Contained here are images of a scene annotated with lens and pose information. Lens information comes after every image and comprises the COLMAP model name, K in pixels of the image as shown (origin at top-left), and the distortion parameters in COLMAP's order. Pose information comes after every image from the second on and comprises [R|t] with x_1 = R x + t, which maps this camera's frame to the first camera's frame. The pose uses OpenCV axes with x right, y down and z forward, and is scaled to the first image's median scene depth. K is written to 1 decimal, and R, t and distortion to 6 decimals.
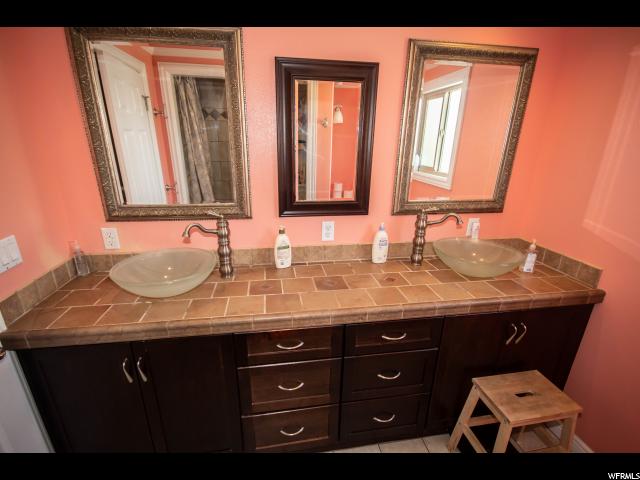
lens RADIAL K [[297.7, 0, 318.5], [0, 297.7, 243.7], [0, 0, 1]] dist [-0.000245, -0.000406]
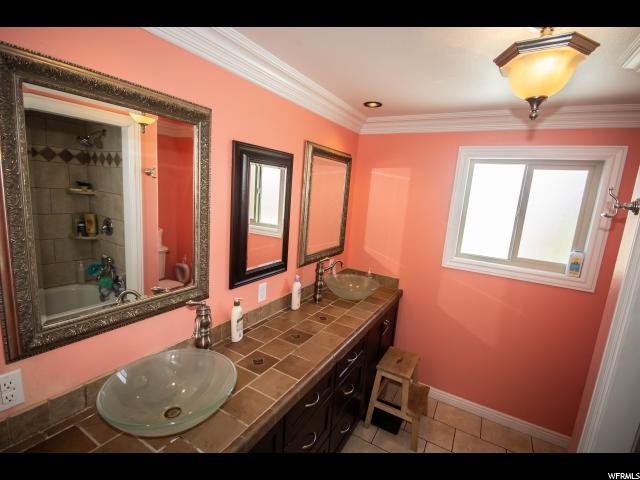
lens RADIAL K [[297.7, 0, 318.5], [0, 297.7, 243.7], [0, 0, 1]] dist [-0.000245, -0.000406]
pose [[0.646890, -0.105128, 0.755302, -0.627226], [0.195480, 0.980218, -0.030989, -0.140354], [-0.737103, 0.167693, 0.654644, 0.123563]]
